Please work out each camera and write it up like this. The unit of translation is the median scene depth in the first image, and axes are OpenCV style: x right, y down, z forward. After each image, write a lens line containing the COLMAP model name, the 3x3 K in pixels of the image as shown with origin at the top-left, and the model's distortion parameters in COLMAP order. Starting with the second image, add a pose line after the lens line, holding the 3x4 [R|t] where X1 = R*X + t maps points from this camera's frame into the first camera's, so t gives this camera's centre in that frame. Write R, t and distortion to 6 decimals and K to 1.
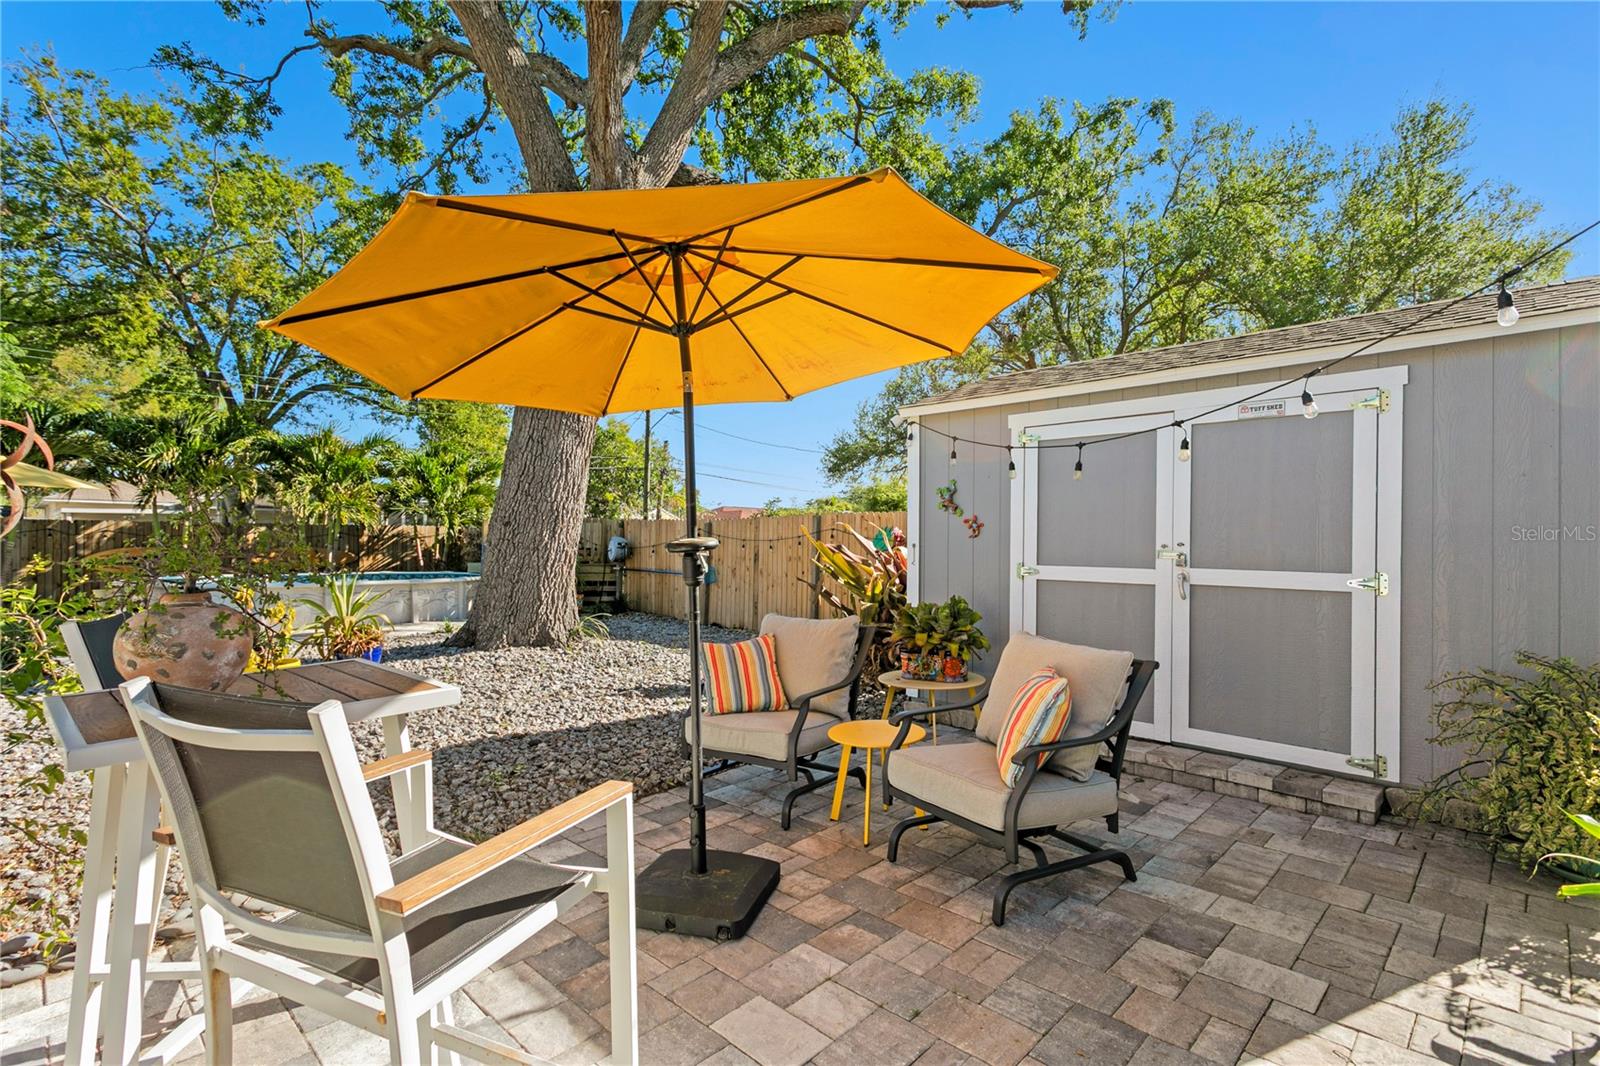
lens RADIAL K [[752.1, 0, 778.6], [0, 752.1, 548.0], [0, 0, 1]] dist [0.000842, 0.000166]
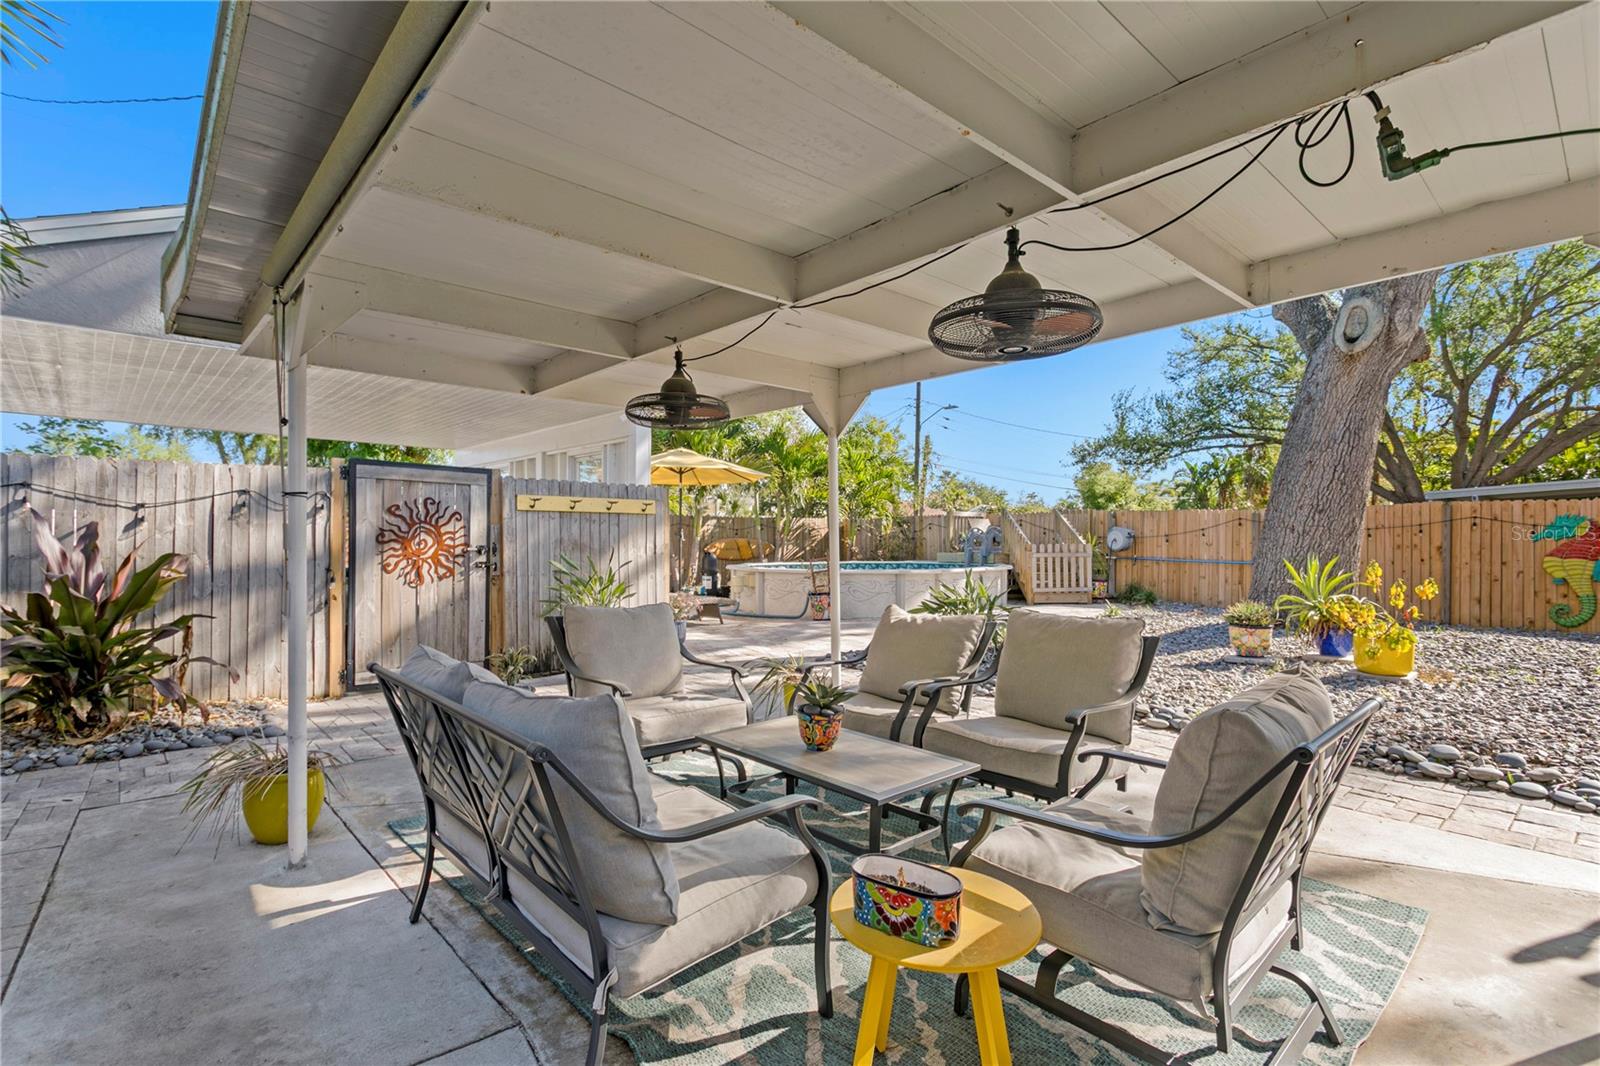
lens RADIAL K [[752.1, 0, 778.6], [0, 752.1, 548.0], [0, 0, 1]] dist [0.000842, 0.000166]
pose [[0.996334, -0.000863, -0.085546, -0.454087], [0.001417, 0.999978, 0.006415, 0.005185], [0.085538, -0.006513, 0.996314, -0.051941]]
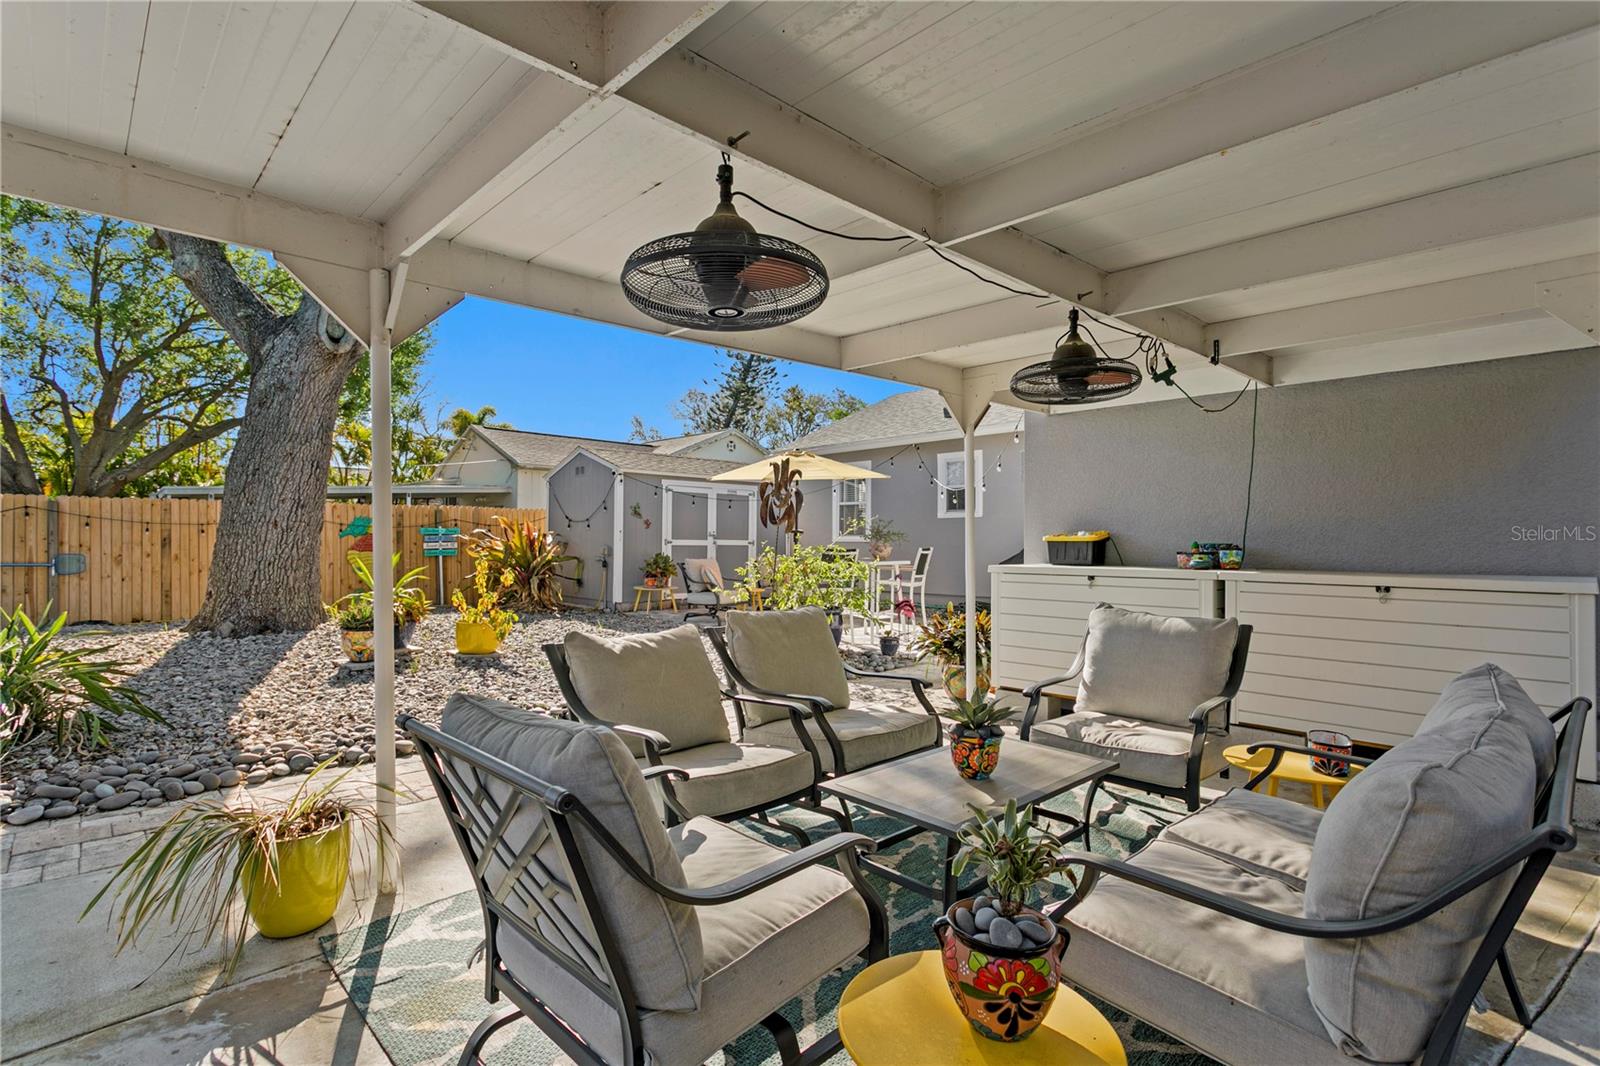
lens RADIAL K [[767.6, 0, 800.0], [0, 767.6, 533.0], [0, 0, 1]] dist [-0.003628, -0.000597]
pose [[0.037020, 0.006984, 0.999290, -0.606463], [-0.000550, 0.999976, -0.006969, 0.004929], [-0.999314, -0.000292, 0.037023, 0.126266]]
